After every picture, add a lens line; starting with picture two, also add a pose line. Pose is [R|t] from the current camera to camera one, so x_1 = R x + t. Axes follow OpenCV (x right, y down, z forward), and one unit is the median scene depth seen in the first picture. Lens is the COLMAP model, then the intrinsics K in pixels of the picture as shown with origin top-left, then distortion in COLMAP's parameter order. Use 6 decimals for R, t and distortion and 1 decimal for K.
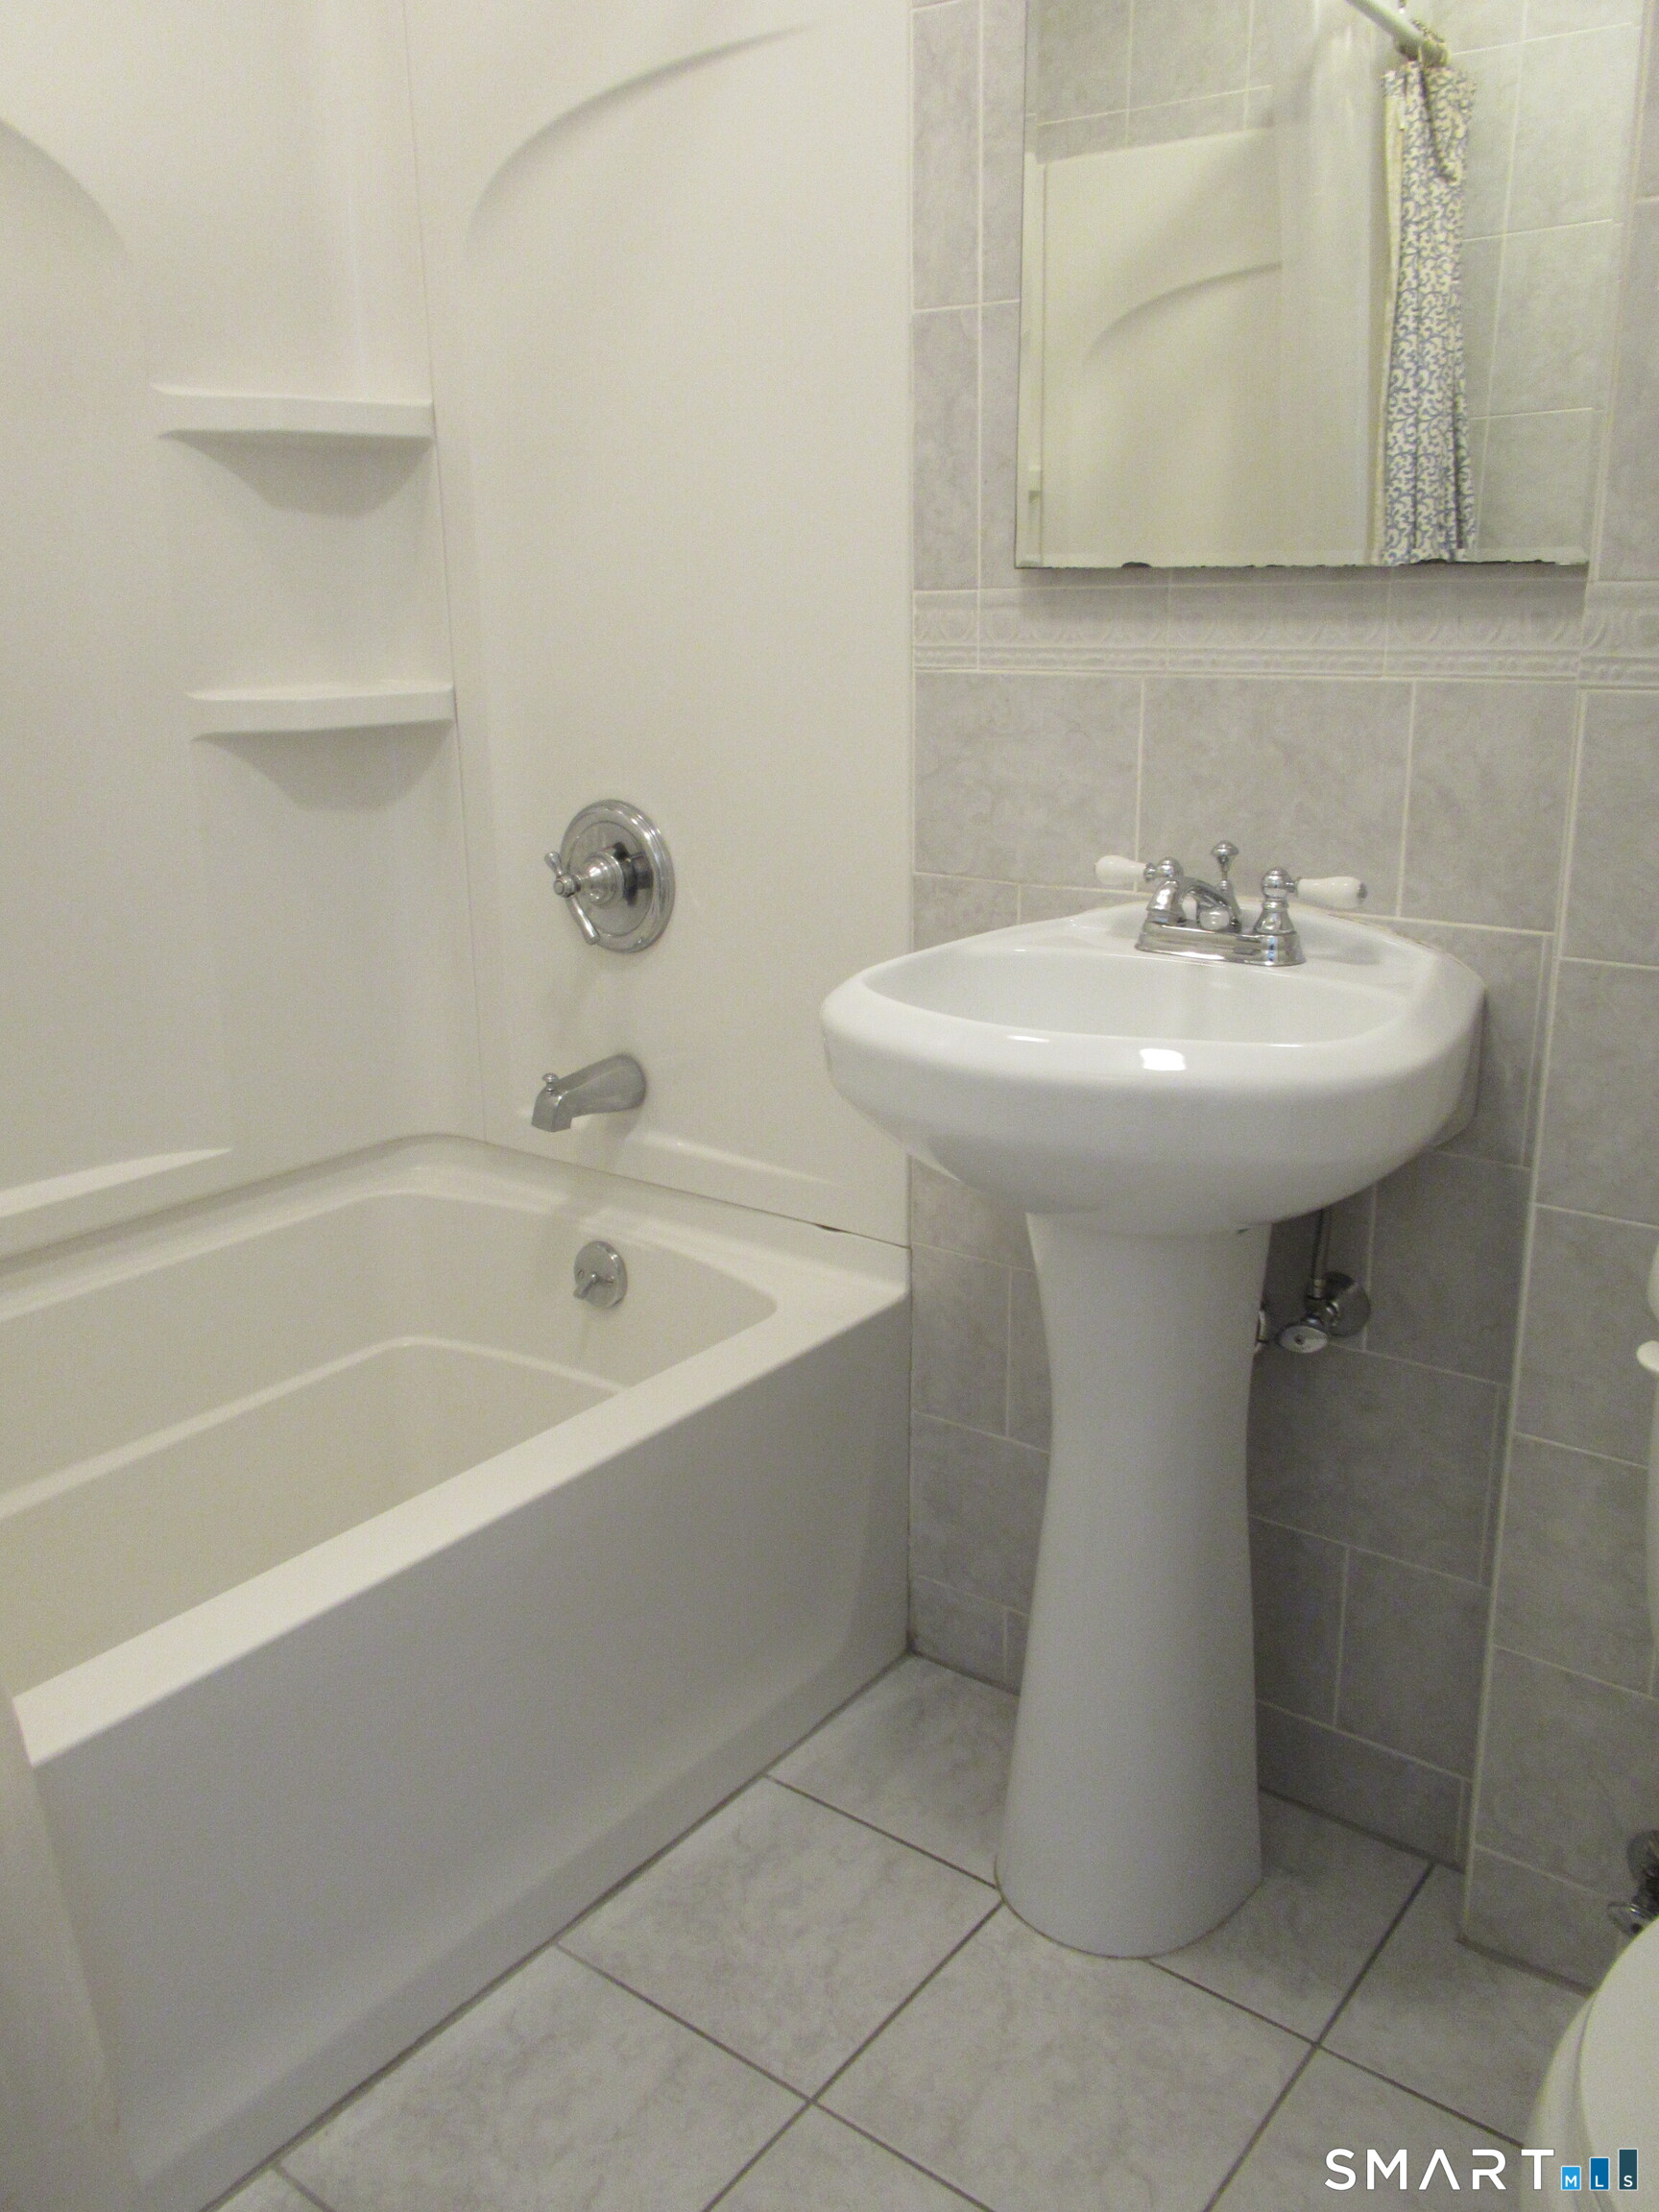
lens RADIAL K [[1788.7, 0, 825.9], [0, 1788.7, 1105.3], [0, 0, 1]] dist [-0.002522, -0.001987]
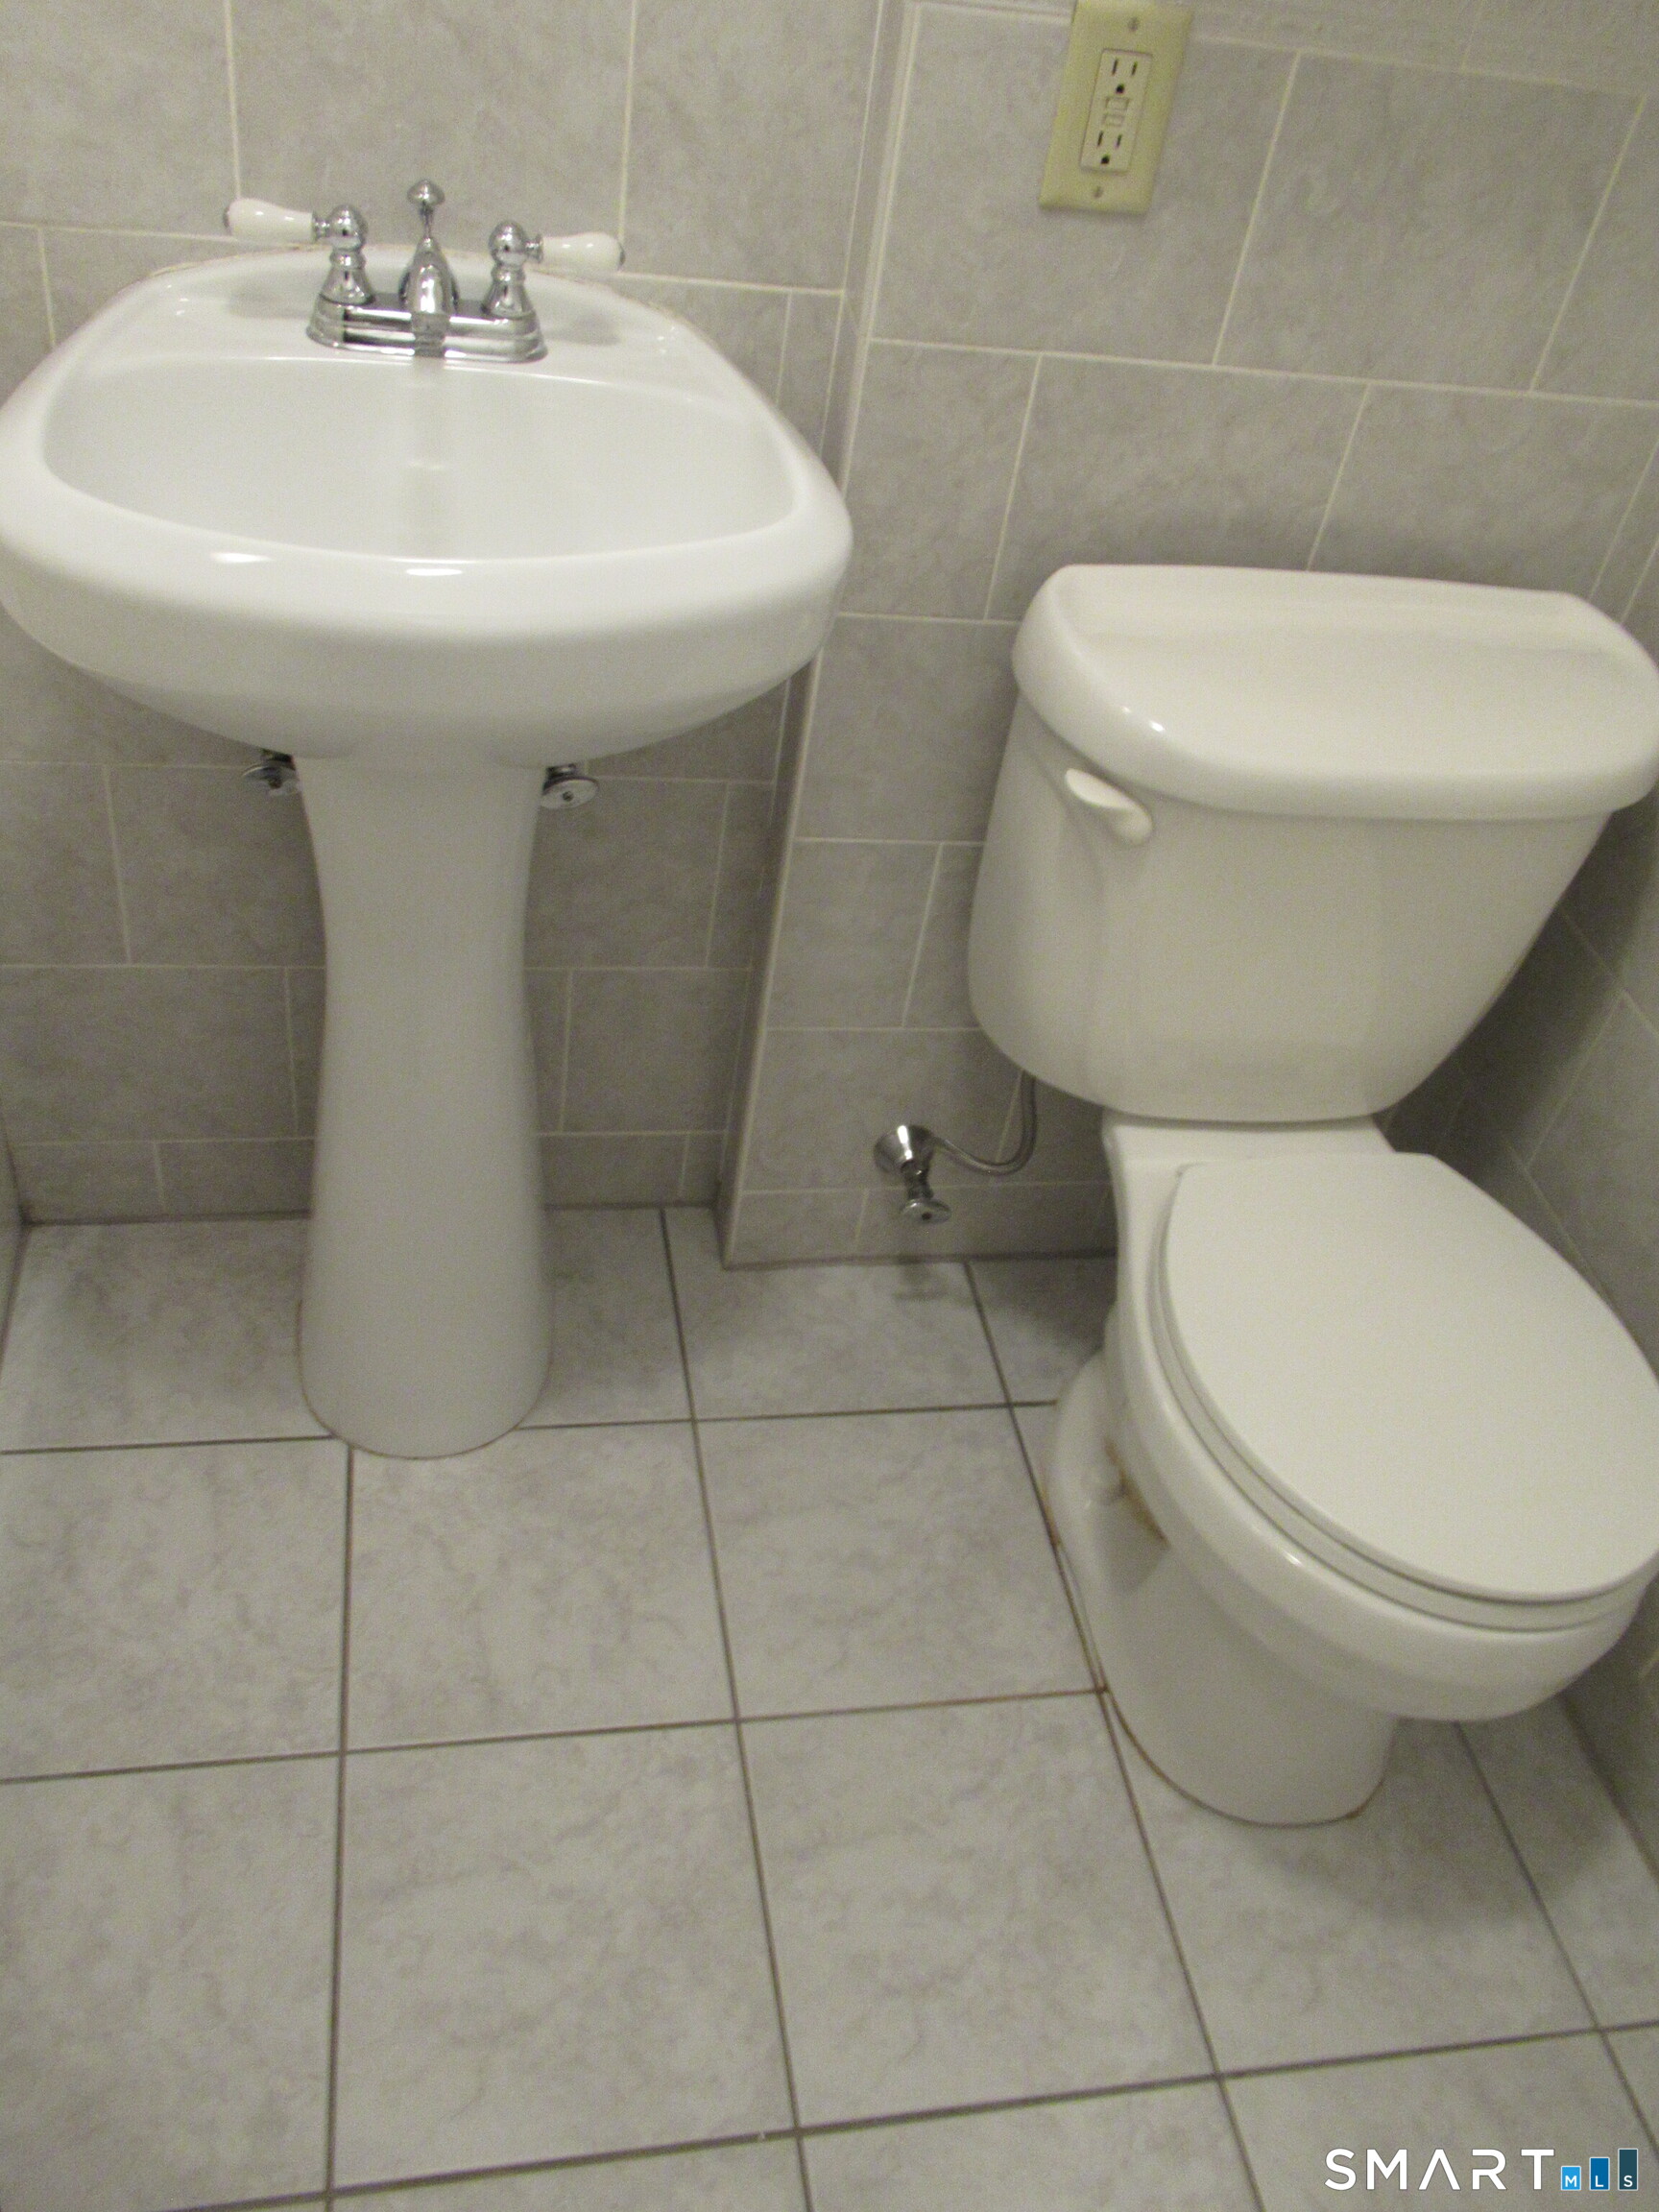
lens RADIAL K [[1788.7, 0, 827.6], [0, 1788.7, 1101.2], [0, 0, 1]] dist [-0.002522, -0.001987]
pose [[0.669601, -0.392877, 0.630303, -0.275944], [0.063587, 0.875849, 0.478378, -0.157184], [-0.739994, -0.280243, 0.611451, 0.324976]]
